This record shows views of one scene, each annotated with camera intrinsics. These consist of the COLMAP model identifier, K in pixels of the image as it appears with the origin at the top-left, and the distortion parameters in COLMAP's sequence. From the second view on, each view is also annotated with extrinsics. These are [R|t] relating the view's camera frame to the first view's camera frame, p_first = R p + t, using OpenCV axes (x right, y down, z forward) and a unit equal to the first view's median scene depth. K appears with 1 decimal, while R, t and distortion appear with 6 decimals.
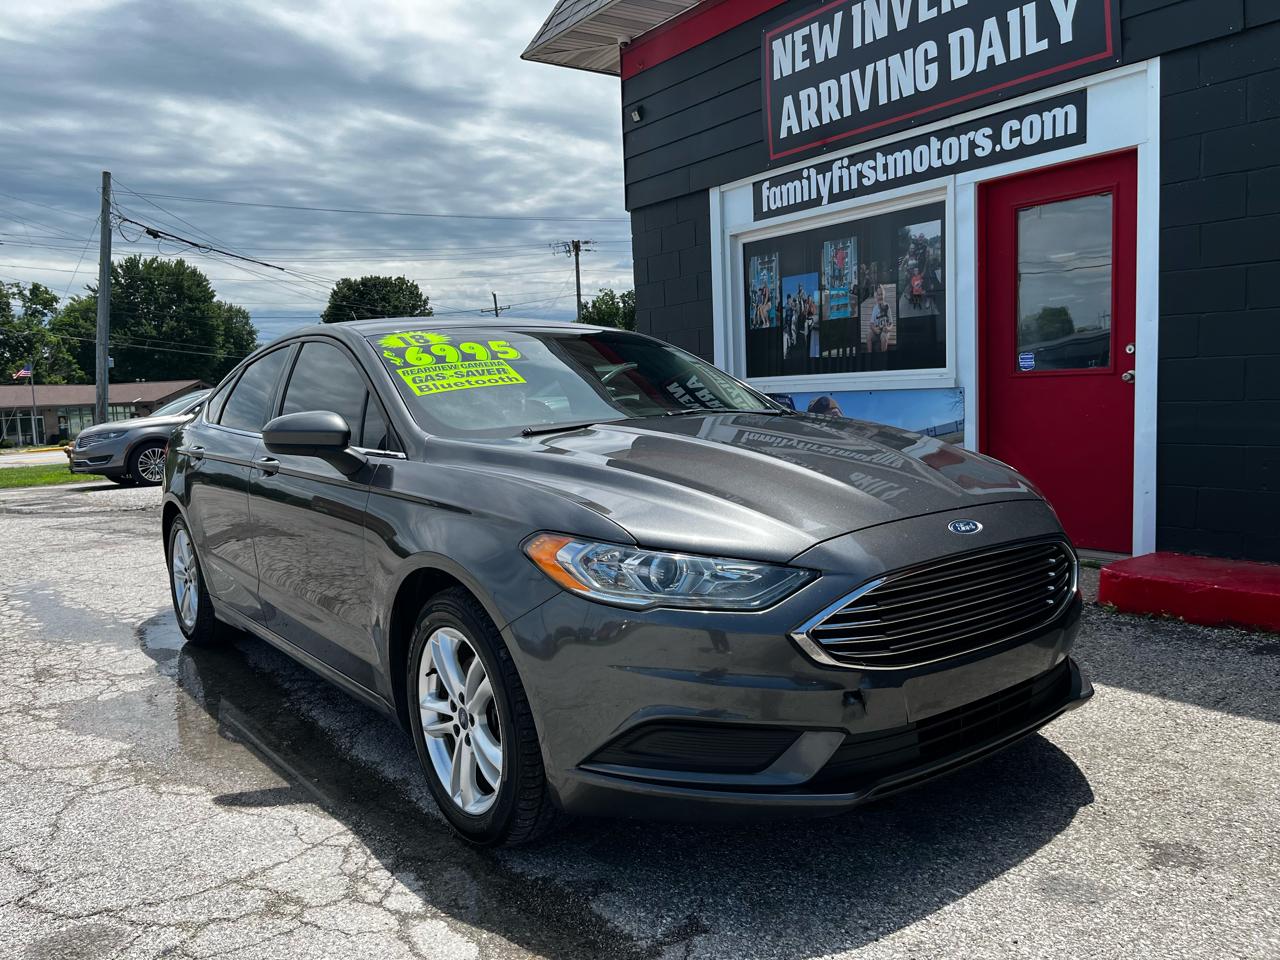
lens RADIAL K [[998.3, 0, 634.9], [0, 998.3, 477.2], [0, 0, 1]] dist [0.034669, -0.037676]
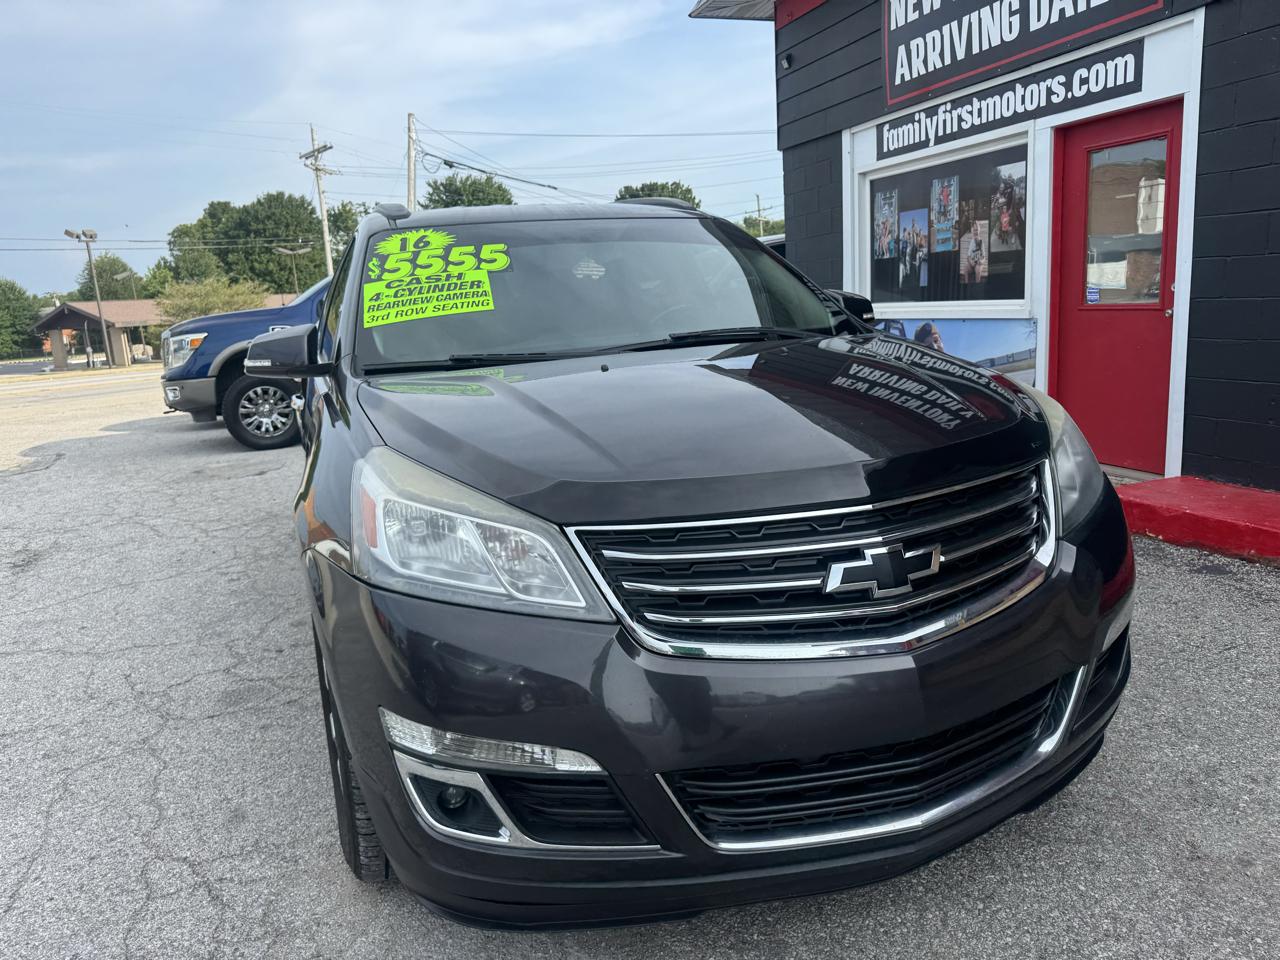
lens RADIAL K [[928.7, 0, 643.4], [0, 928.7, 473.5], [0, 0, 1]] dist [0.011437, -0.017033]
pose [[0.963929, 0.034200, -0.263954, 0.173557], [-0.003780, 0.993369, 0.114907, -0.033255], [0.266134, -0.109765, 0.957666, -0.104346]]
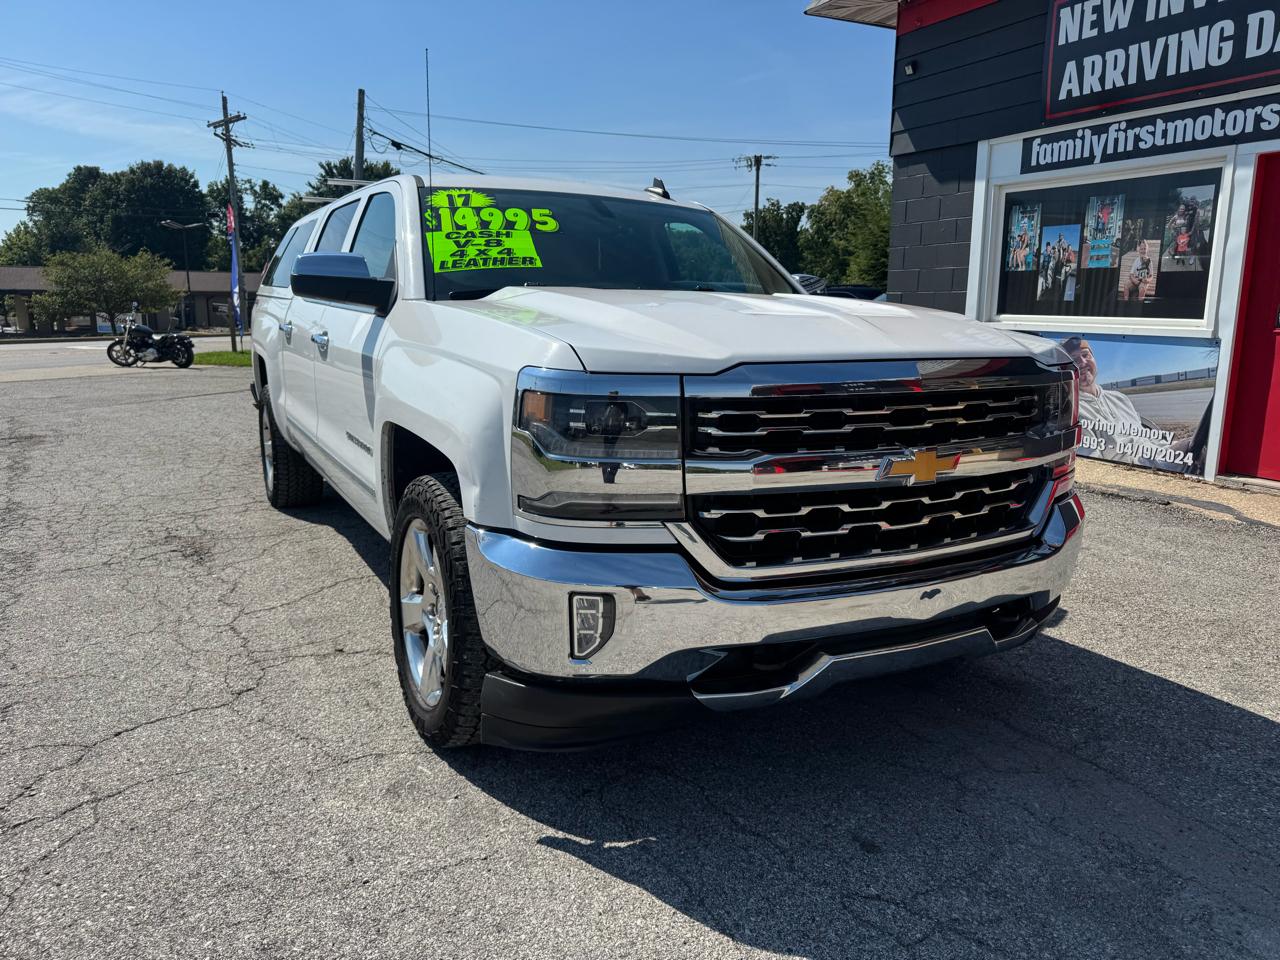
lens RADIAL K [[928.7, 0, 640.8], [0, 928.7, 481.4], [0, 0, 1]] dist [0.011437, -0.017033]
pose [[0.987921, 0.070652, -0.137917, -0.149419], [-0.054796, 0.991788, 0.115556, -0.013982], [0.144949, -0.106603, 0.983680, -0.133356]]
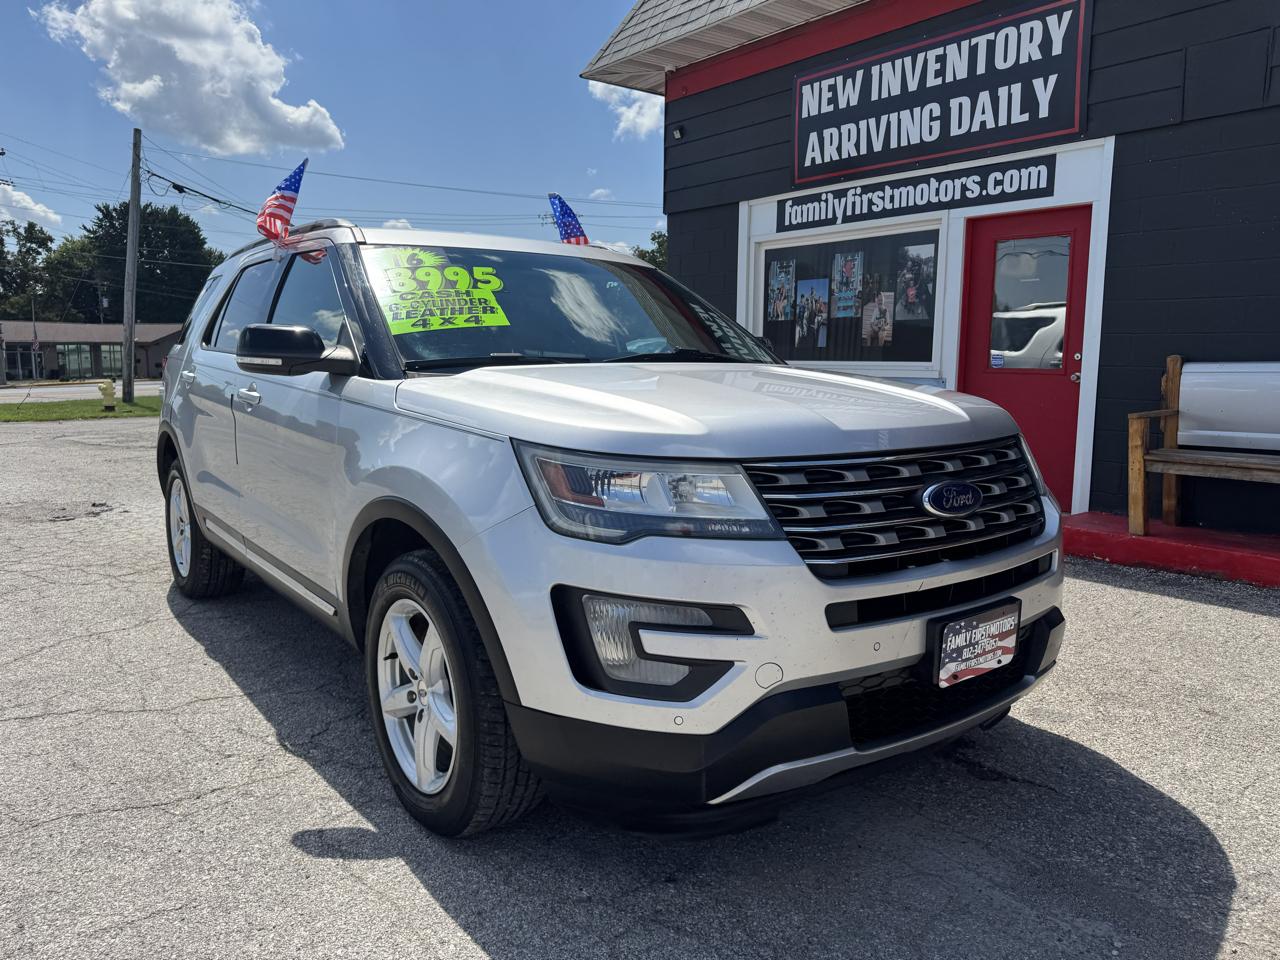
lens RADIAL K [[928.7, 0, 651.0], [0, 928.7, 469.7], [0, 0, 1]] dist [0.011437, -0.017033]
pose [[0.997255, 0.040464, 0.062009, -0.103845], [-0.042787, 0.998413, 0.036607, -0.002105], [-0.060430, -0.039160, 0.997404, -0.144072]]
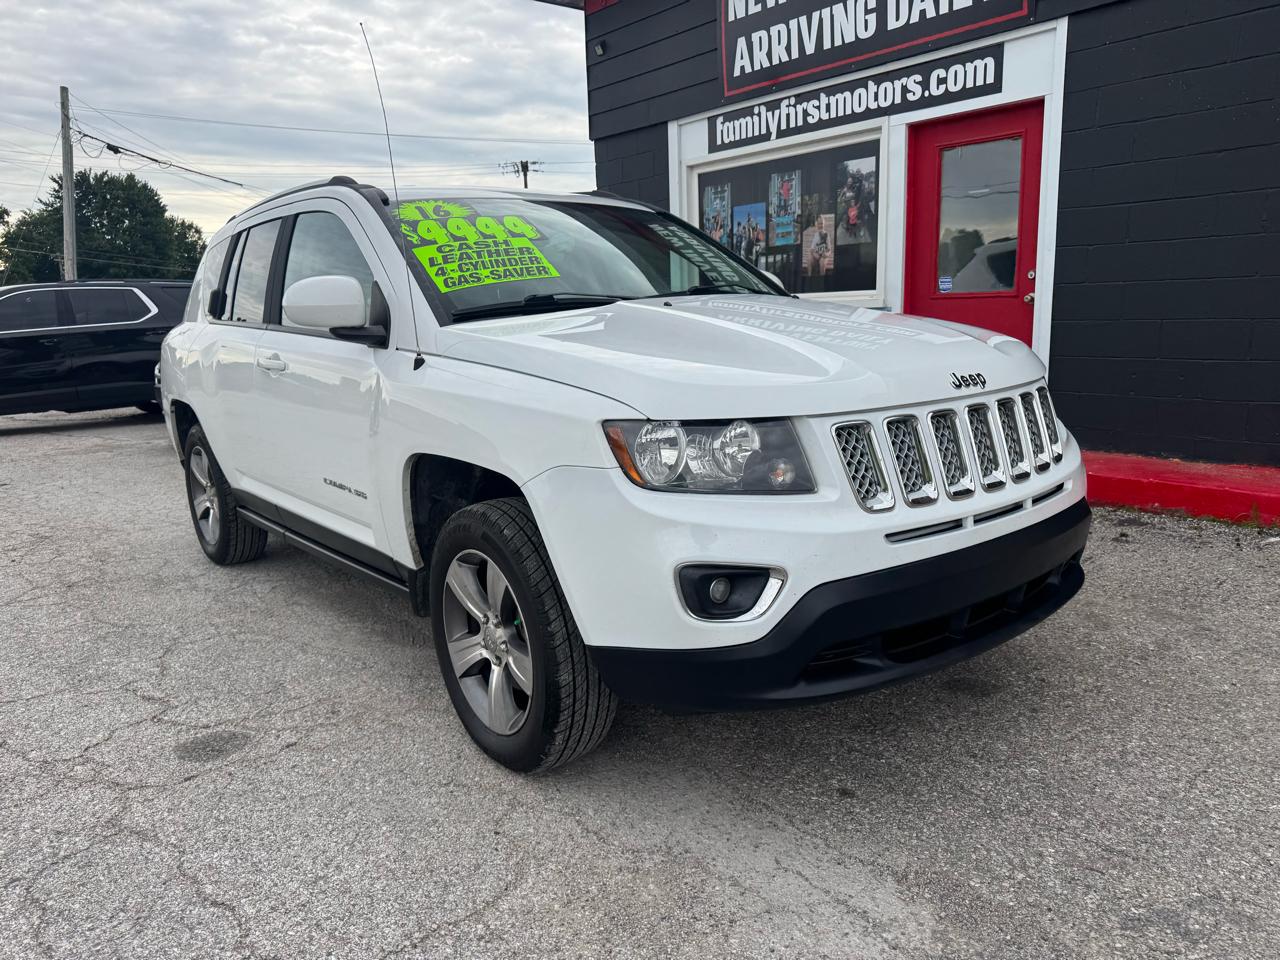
lens RADIAL K [[928.7, 0, 641.3], [0, 928.7, 488.1], [0, 0, 1]] dist [0.011437, -0.017033]
pose [[0.997748, -0.006876, 0.066719, -0.030064], [-0.000206, 0.994413, 0.105561, 0.004671], [-0.067072, -0.105337, 0.992172, -0.061891]]
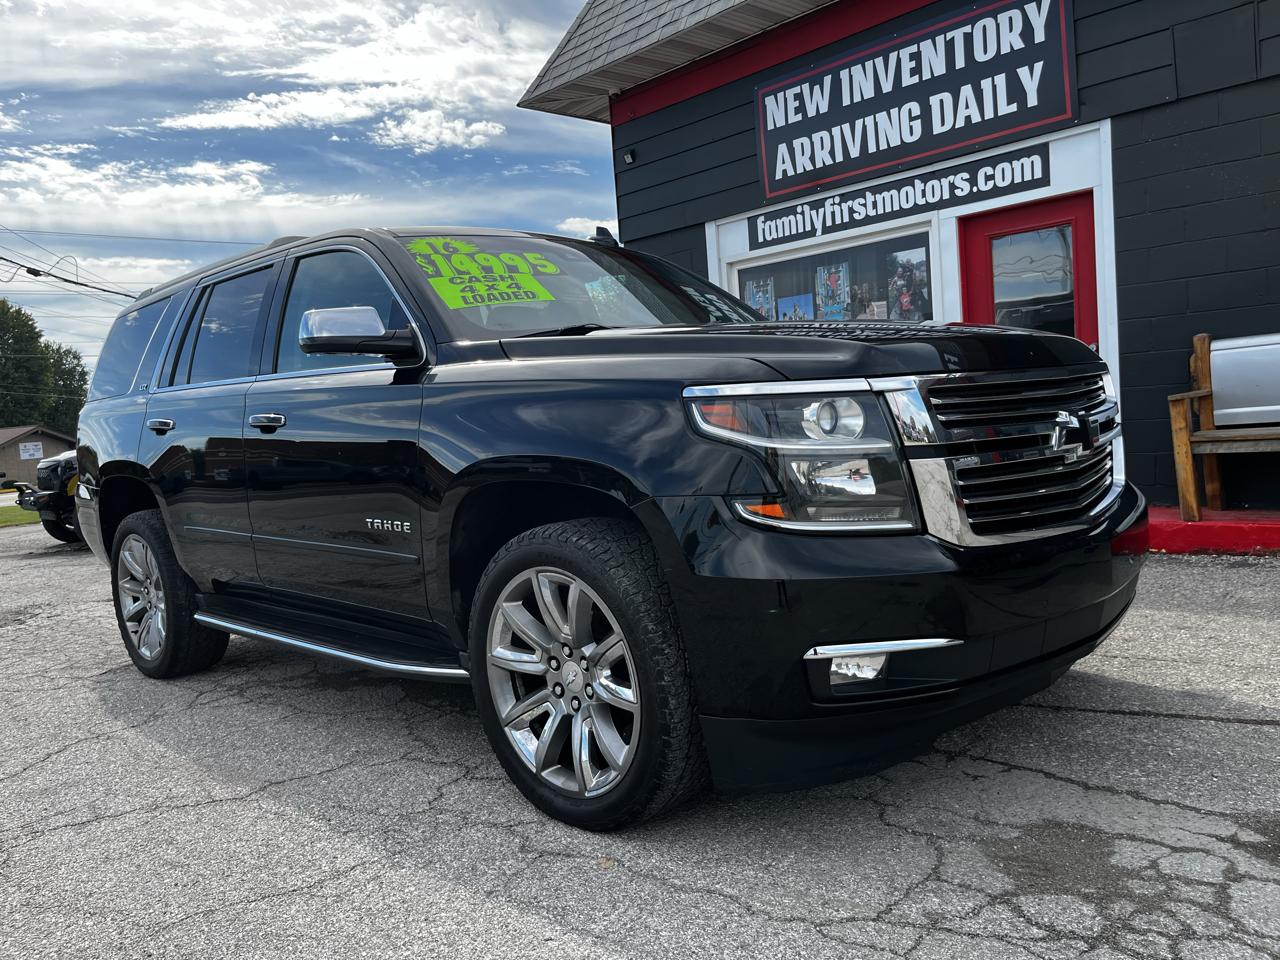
lens RADIAL K [[998.3, 0, 646.6], [0, 998.3, 479.4], [0, 0, 1]] dist [0.034669, -0.037676]
pose [[0.987444, -0.049586, 0.149985, -0.208453], [0.053151, 0.998389, -0.019854, 0.026742], [-0.148759, 0.027576, 0.988489, -0.127902]]
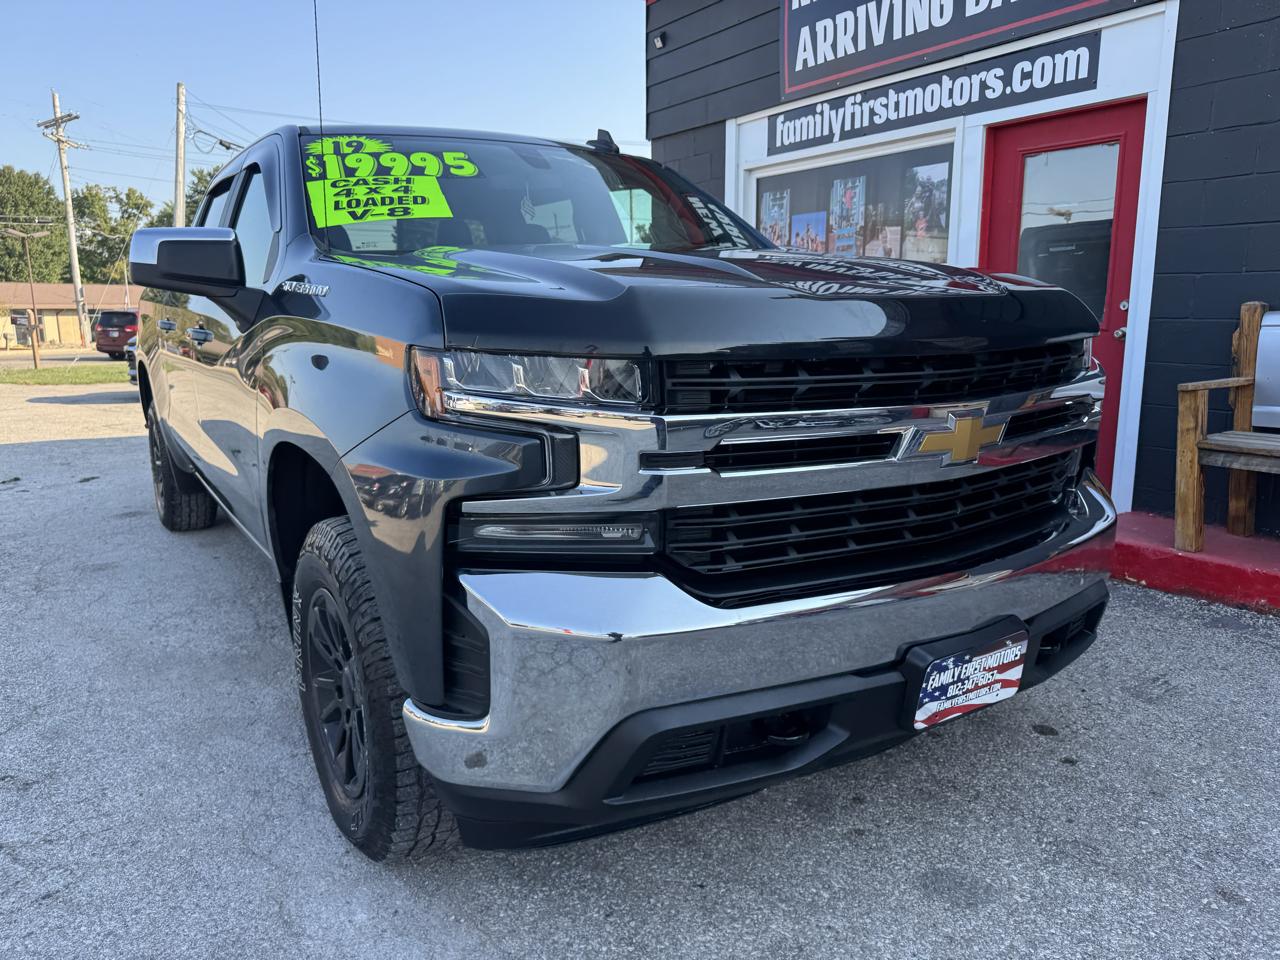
lens RADIAL K [[928.7, 0, 650.1], [0, 928.7, 485.3], [0, 0, 1]] dist [0.011437, -0.017033]
pose [[0.998525, 0.043503, -0.032476, 0.052414], [-0.039998, 0.994007, 0.101732, -0.020984], [0.036707, -0.100283, 0.994282, 0.043581]]
